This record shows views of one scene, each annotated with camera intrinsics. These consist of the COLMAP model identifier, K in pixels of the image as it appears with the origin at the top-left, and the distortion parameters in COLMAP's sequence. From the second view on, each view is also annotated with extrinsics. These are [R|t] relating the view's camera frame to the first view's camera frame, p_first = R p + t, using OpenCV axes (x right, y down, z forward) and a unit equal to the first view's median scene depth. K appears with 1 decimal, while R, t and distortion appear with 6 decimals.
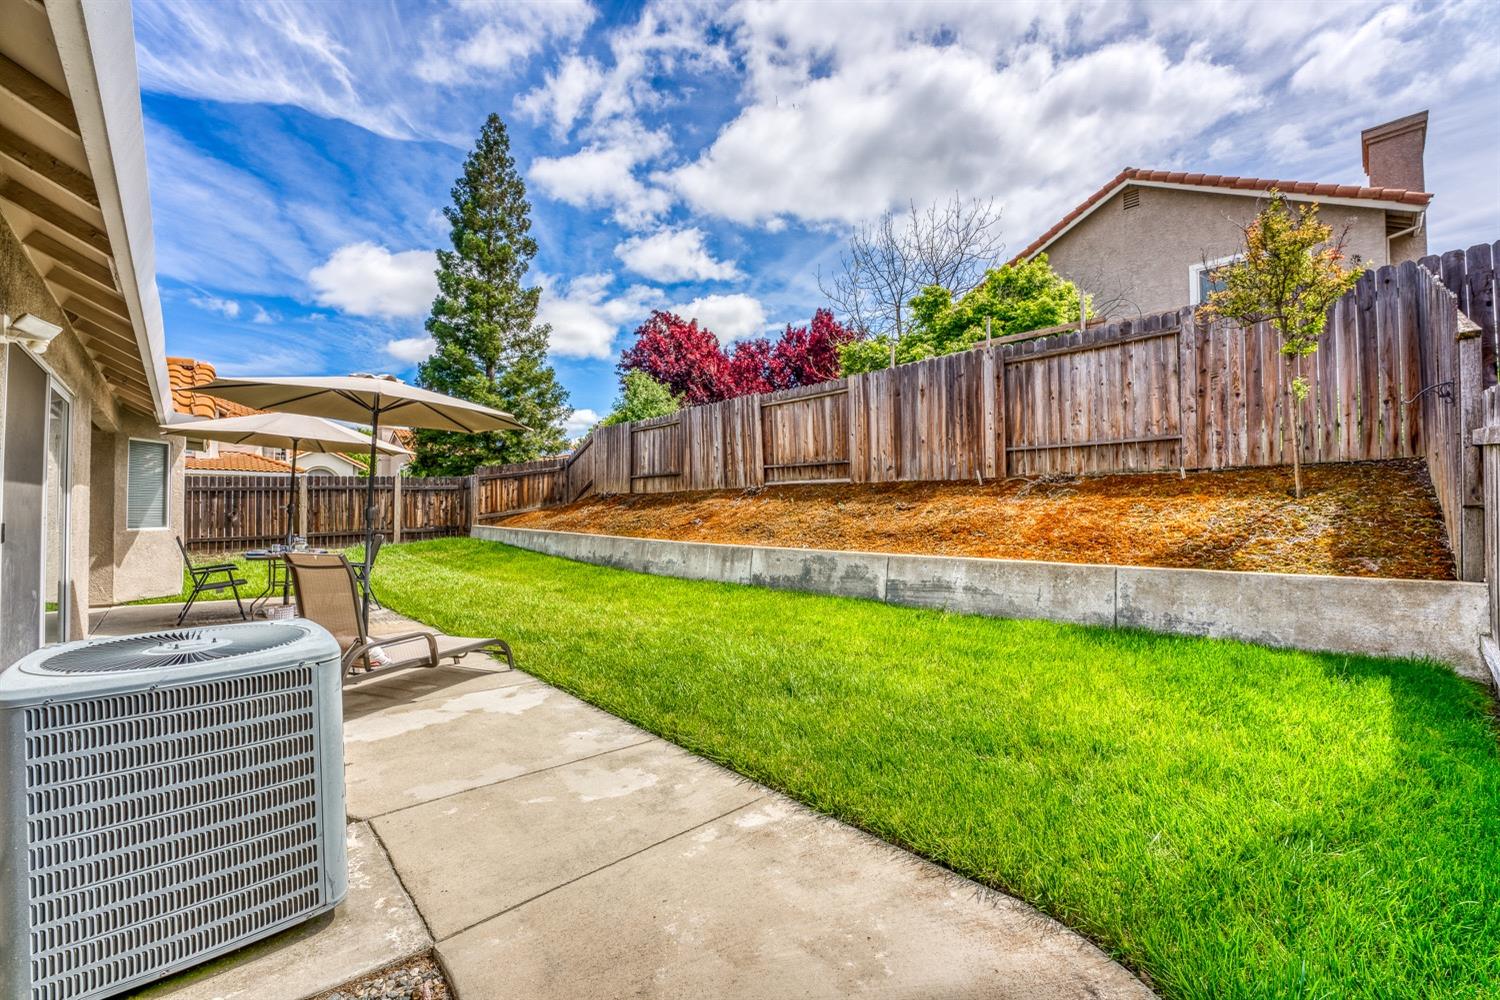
lens RADIAL K [[606.8, 0, 747.0], [0, 606.8, 500.4], [0, 0, 1]] dist [-0.020244, 0.000191]
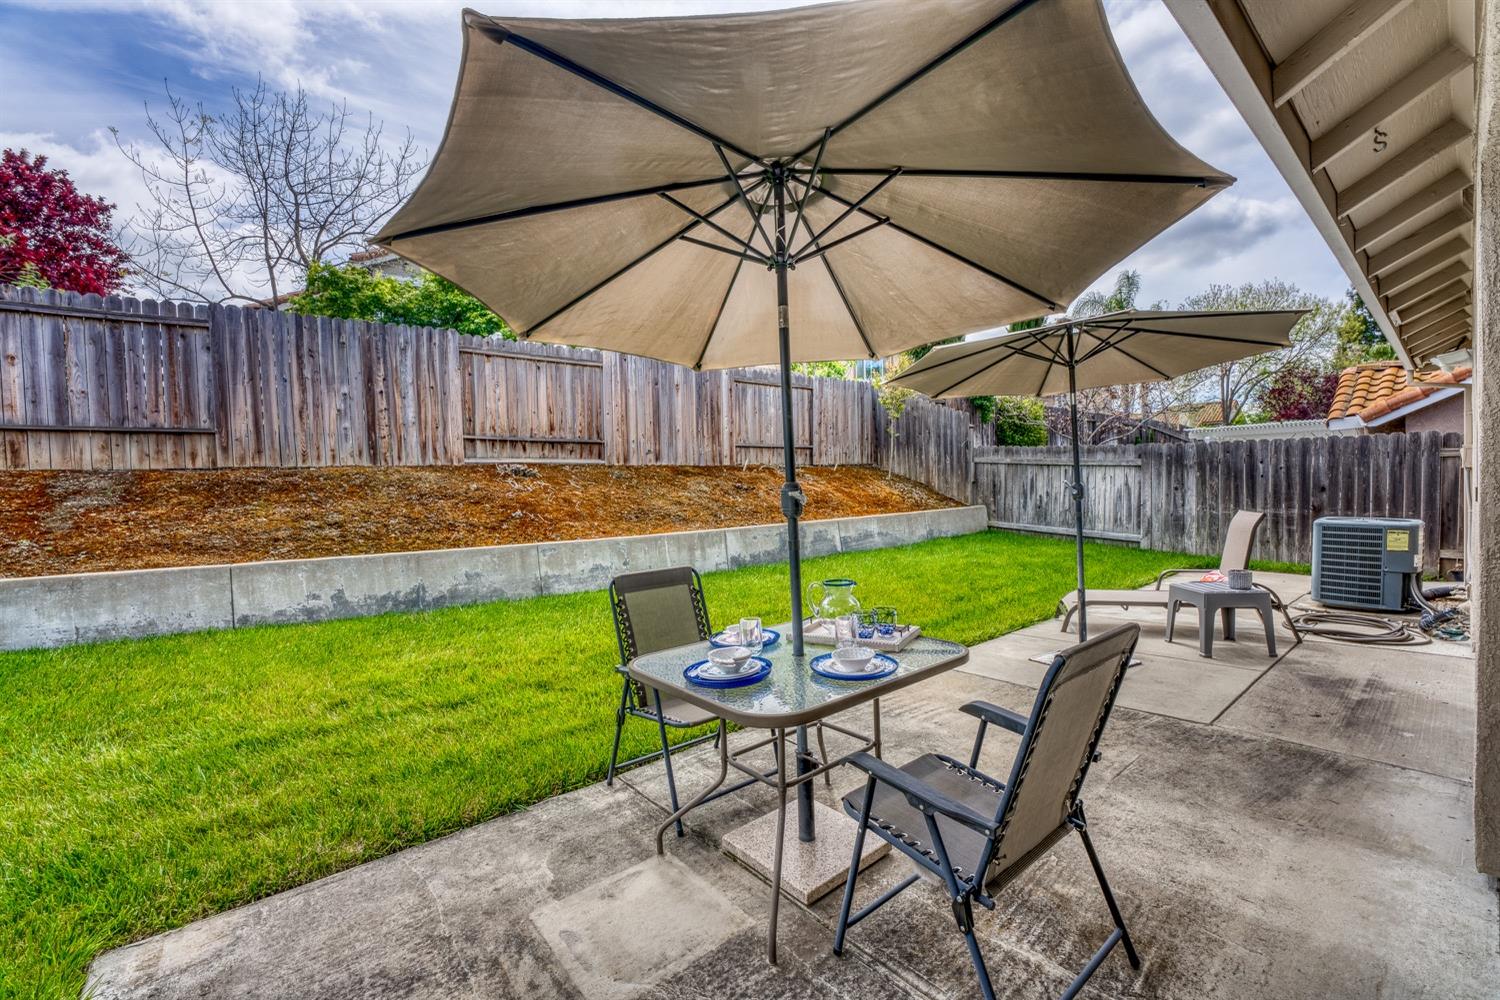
lens RADIAL K [[606.8, 0, 747.0], [0, 606.8, 500.4], [0, 0, 1]] dist [-0.020244, 0.000191]
pose [[0.077810, -0.026236, 0.996623, -0.676475], [0.009902, 0.999625, 0.025541, 0.004428], [-0.996919, 0.007881, 0.078041, 0.633897]]
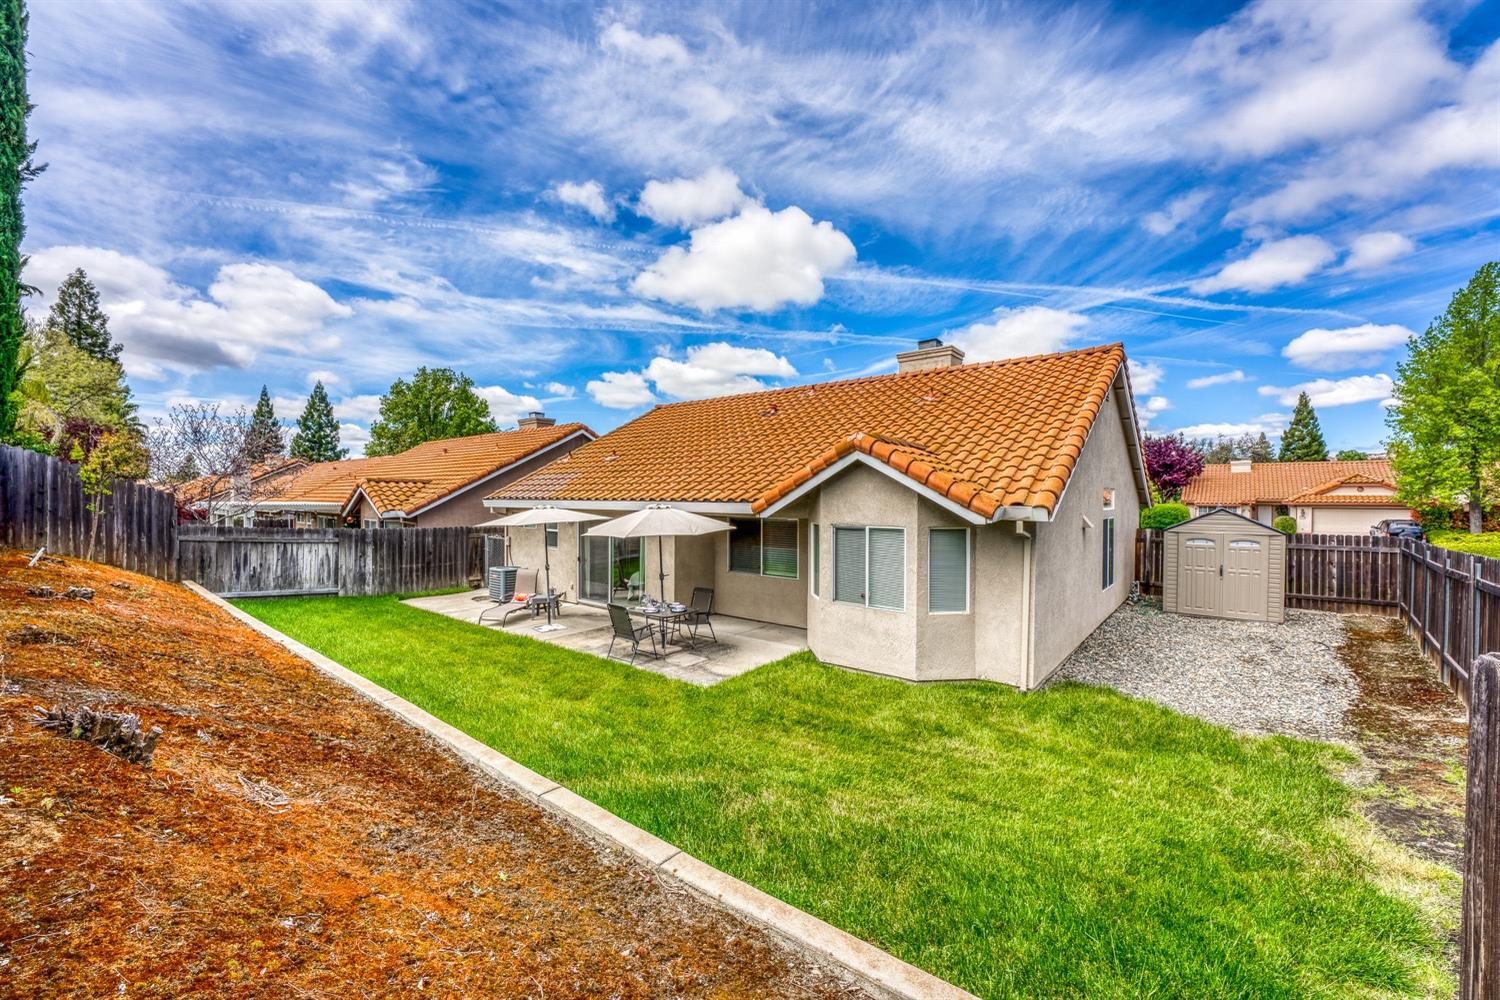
lens RADIAL K [[606.8, 0, 747.0], [0, 606.8, 500.4], [0, 0, 1]] dist [-0.020244, 0.000191]
pose [[-0.992680, -0.002769, -0.120746, -0.500750], [-0.000774, 0.999862, -0.016566, -0.086826], [0.120775, -0.016351, -0.992545, 1.533097]]
